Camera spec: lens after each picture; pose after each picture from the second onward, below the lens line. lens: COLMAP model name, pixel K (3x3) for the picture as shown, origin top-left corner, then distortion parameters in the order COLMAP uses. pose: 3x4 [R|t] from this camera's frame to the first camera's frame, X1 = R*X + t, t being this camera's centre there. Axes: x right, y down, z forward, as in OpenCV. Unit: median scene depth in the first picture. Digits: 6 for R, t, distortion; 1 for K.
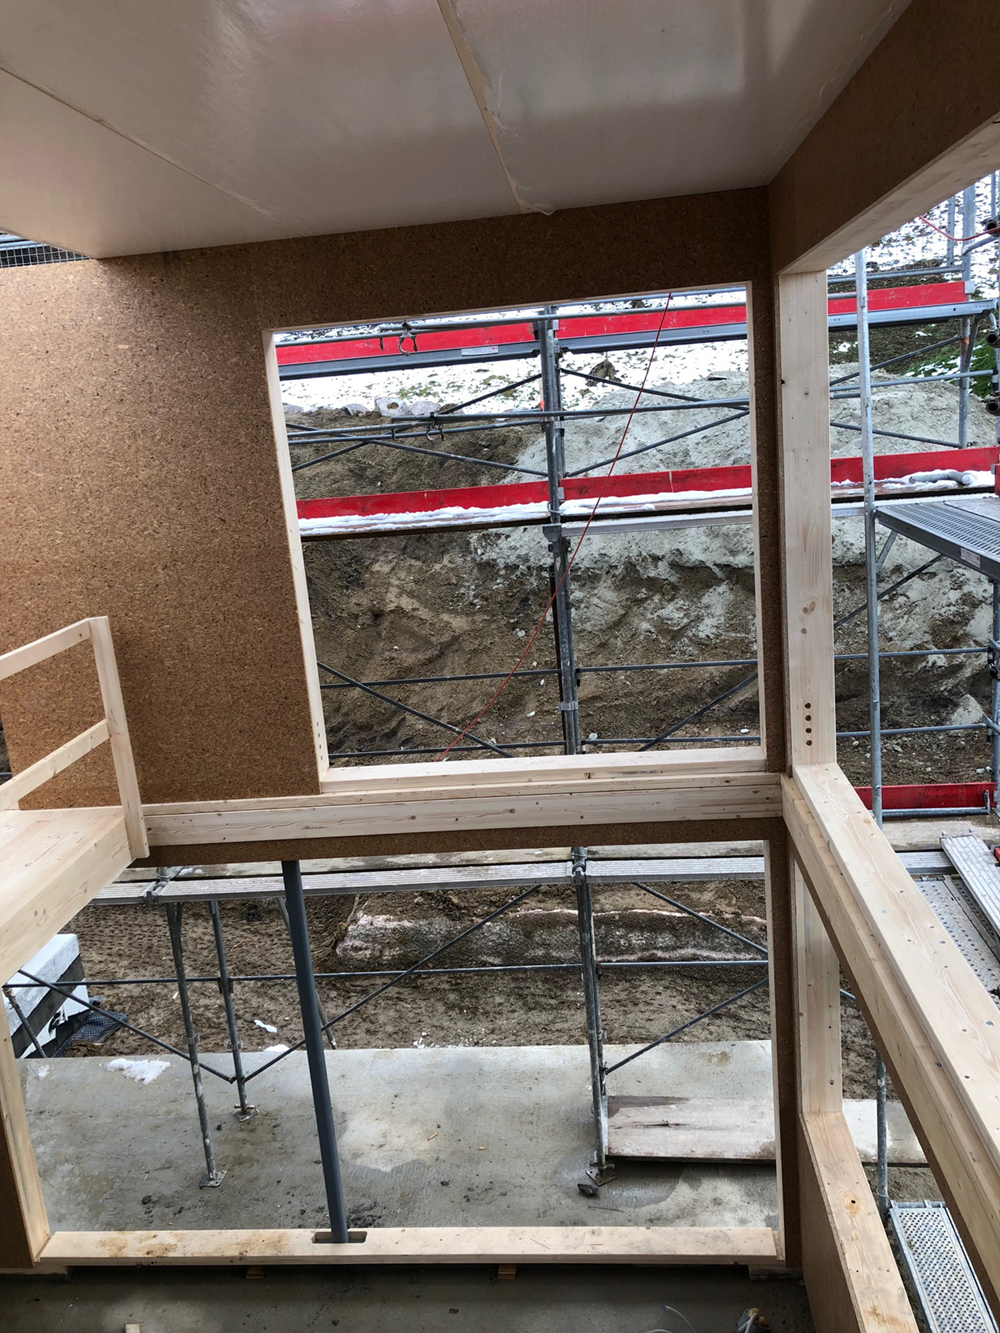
lens RADIAL K [[1090.5, 0, 493.7], [0, 1090.5, 648.7], [0, 0, 1]] dist [0.034791, -0.043544]
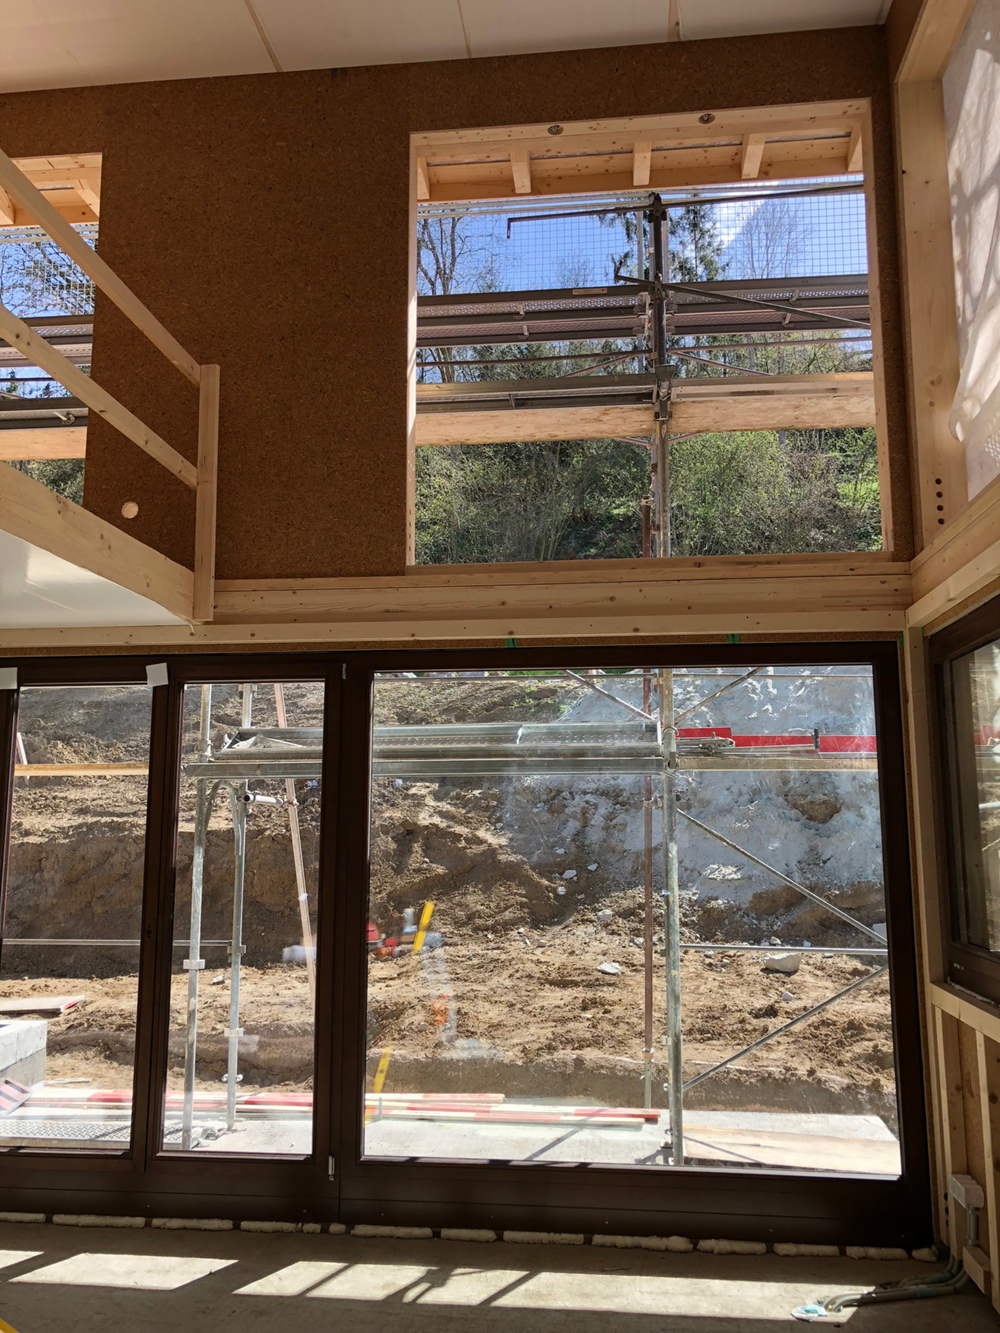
lens RADIAL K [[1090.5, 0, 494.1], [0, 1090.5, 654.6], [0, 0, 1]] dist [0.034791, -0.043544]
pose [[0.995940, 0.083672, -0.033203, -0.047104], [-0.090014, 0.929861, -0.356730, 0.523540], [0.001026, 0.358271, 0.933617, 0.158192]]
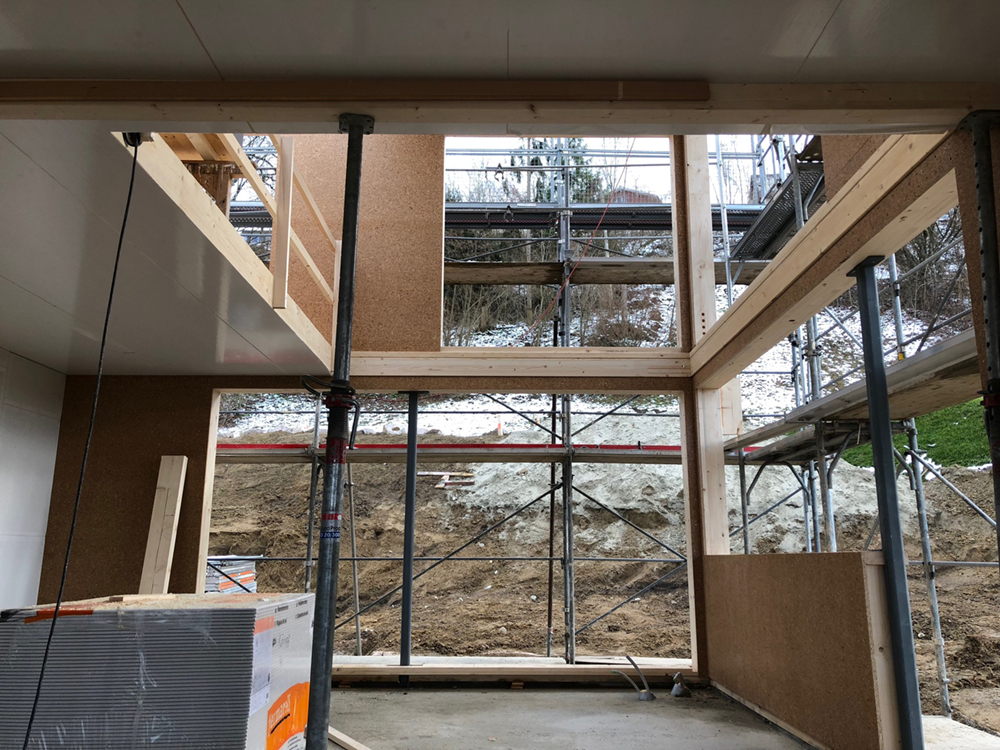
lens RADIAL K [[818.0, 0, 508.2], [0, 818.0, 366.8], [0, 0, 1]] dist [0.034791, -0.043544]
pose [[0.990876, 0.110168, 0.077637, -0.150988], [-0.065669, 0.897688, -0.435710, 0.743378], [-0.117695, 0.426636, 0.896733, -0.219459]]
